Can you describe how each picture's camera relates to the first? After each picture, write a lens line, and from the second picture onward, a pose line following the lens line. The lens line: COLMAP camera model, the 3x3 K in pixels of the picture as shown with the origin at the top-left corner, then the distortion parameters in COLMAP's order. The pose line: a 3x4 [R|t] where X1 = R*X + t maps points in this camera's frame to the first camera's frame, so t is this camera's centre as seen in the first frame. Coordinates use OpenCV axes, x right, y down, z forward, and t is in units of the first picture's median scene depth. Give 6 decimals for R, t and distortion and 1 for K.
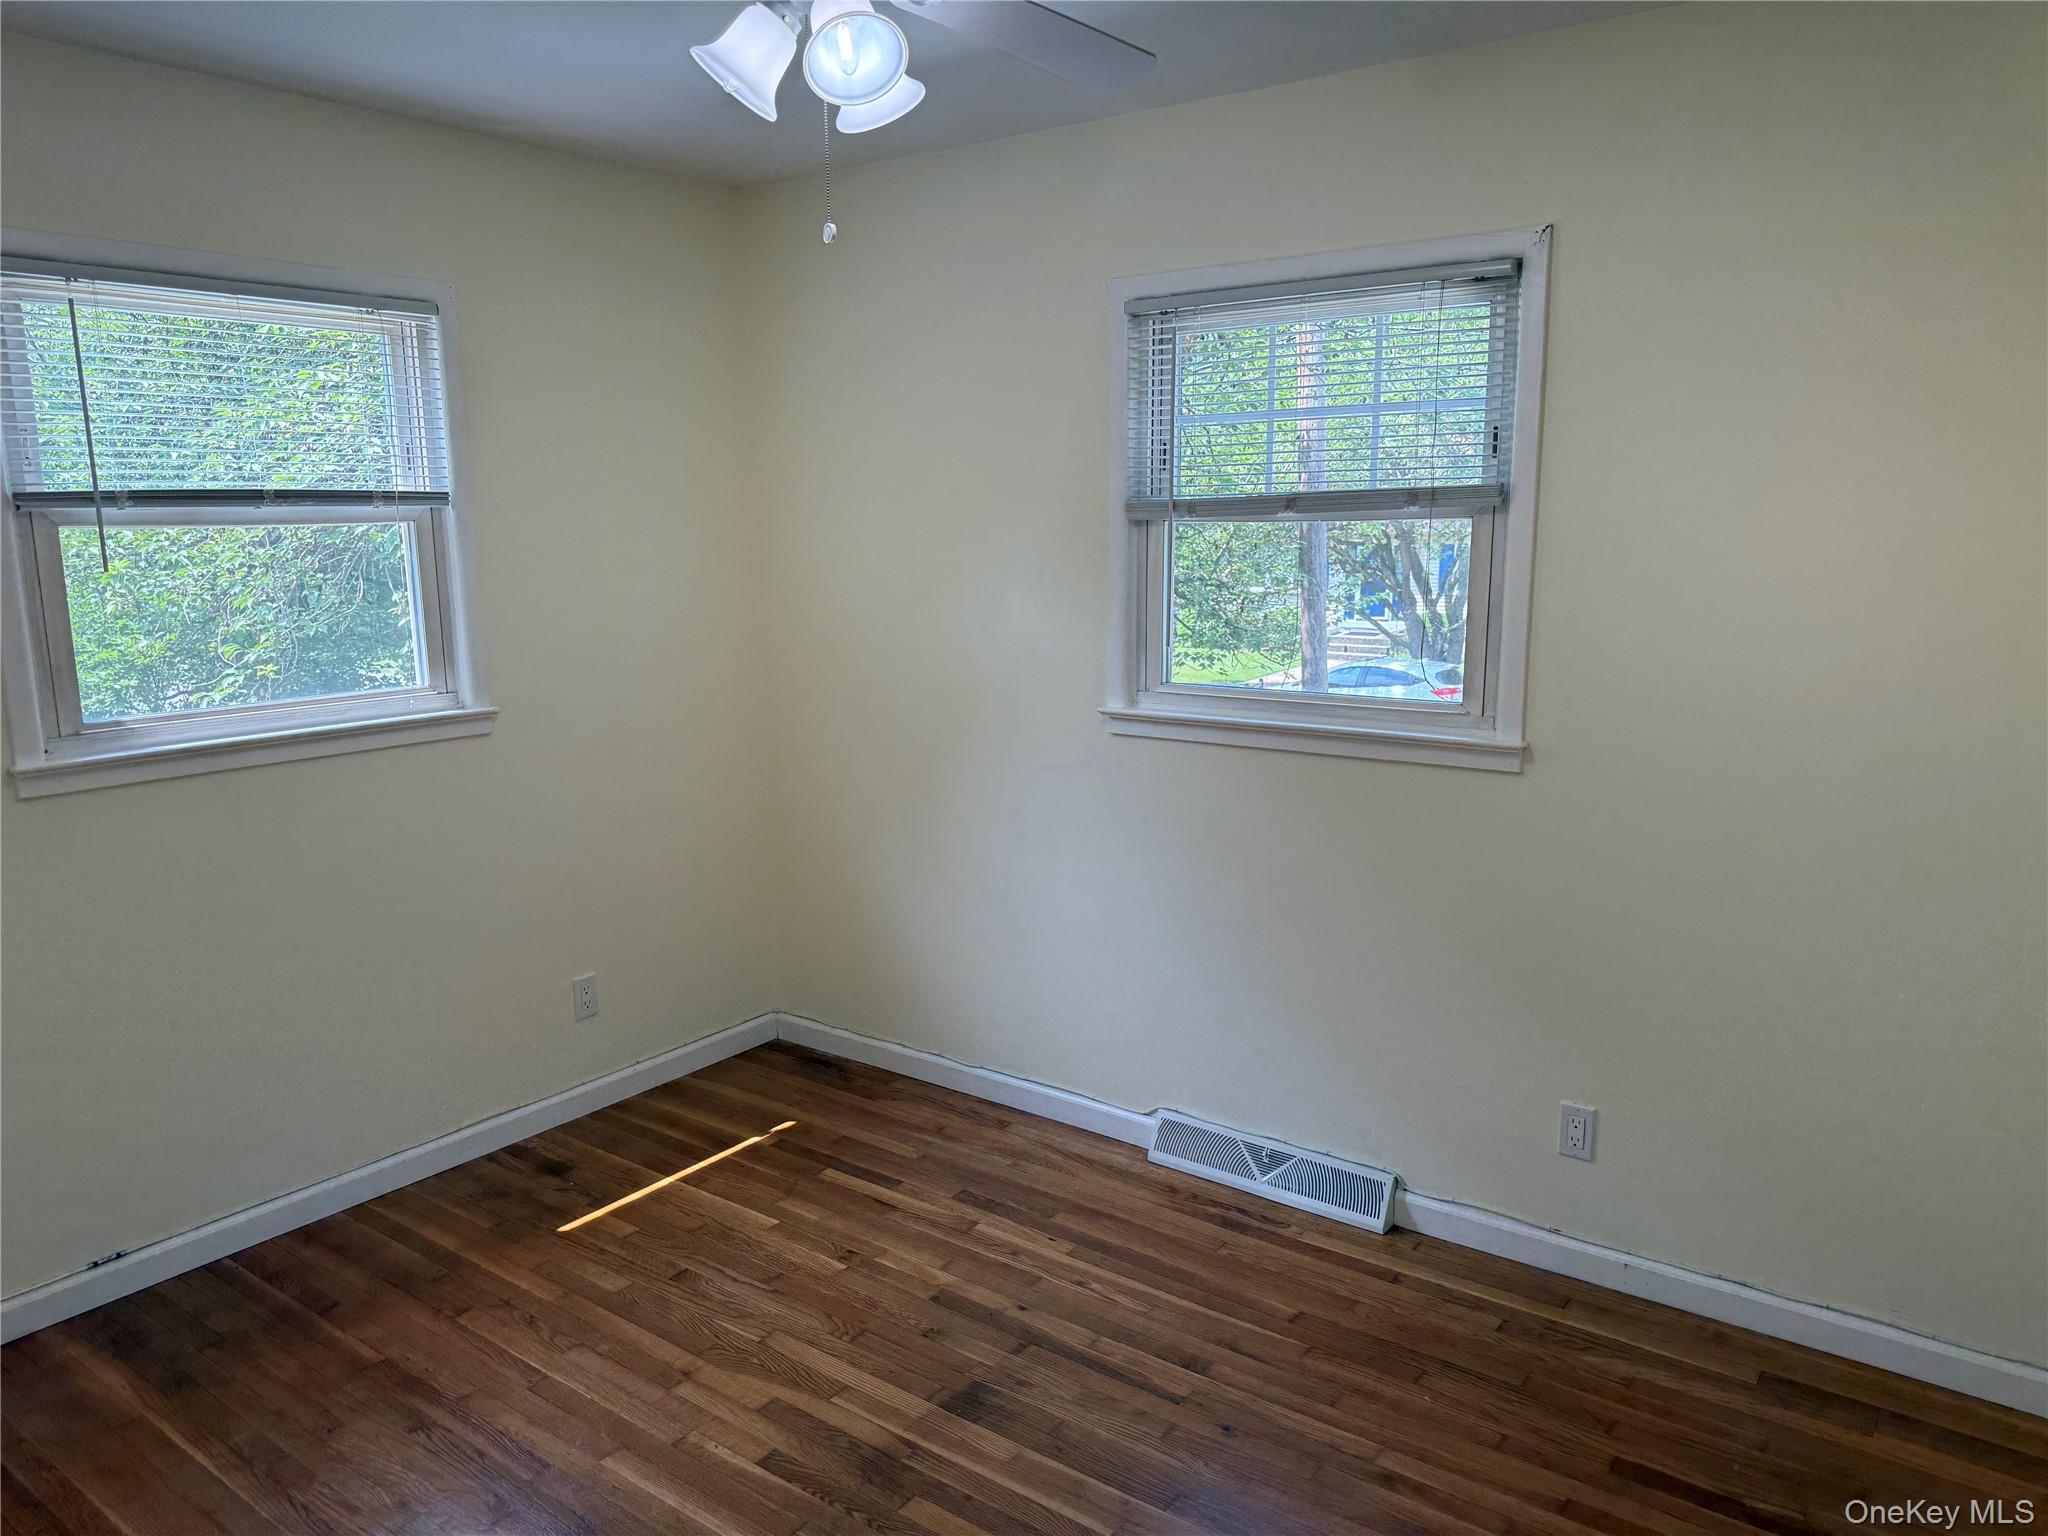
lens RADIAL K [[1453.9, 0, 1028.9], [0, 1453.9, 774.4], [0, 0, 1]] dist [0.003299, -0.001190]
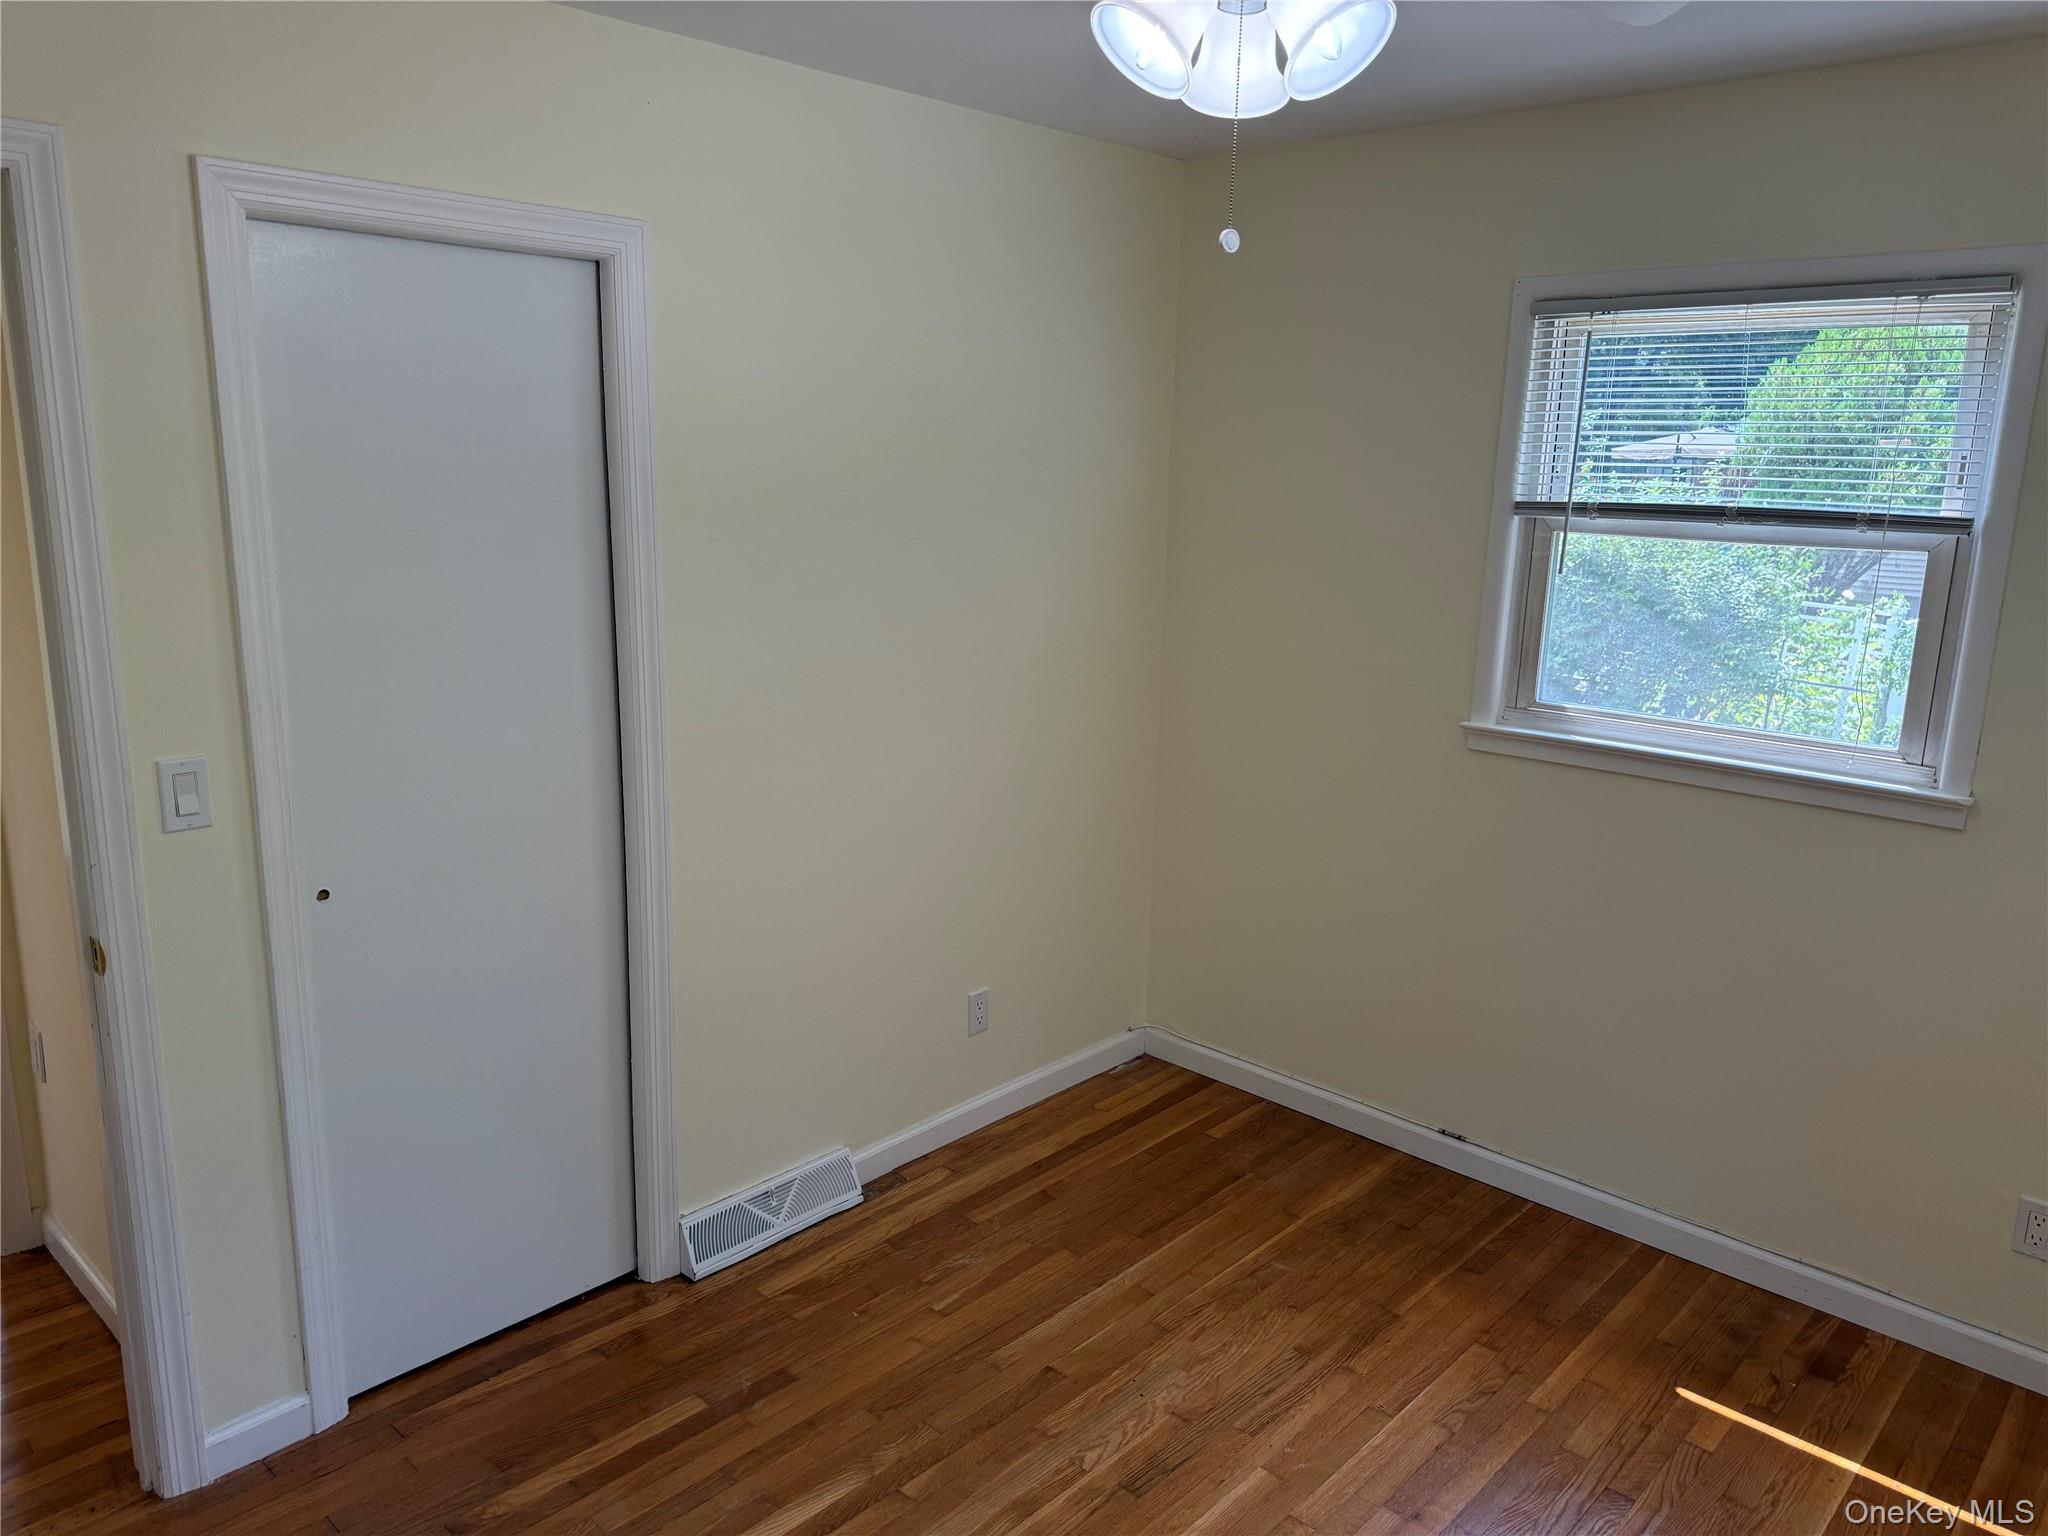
lens RADIAL K [[1447.3, 0, 1024.0], [0, 1447.3, 768.0], [0, 0, 1]] dist [-0.000885, 0.001627]
pose [[-0.108247, 0.220416, -0.969381, 0.491796], [-0.202097, 0.949869, 0.238547, -0.166841], [0.973365, 0.221731, -0.058275, 0.644718]]
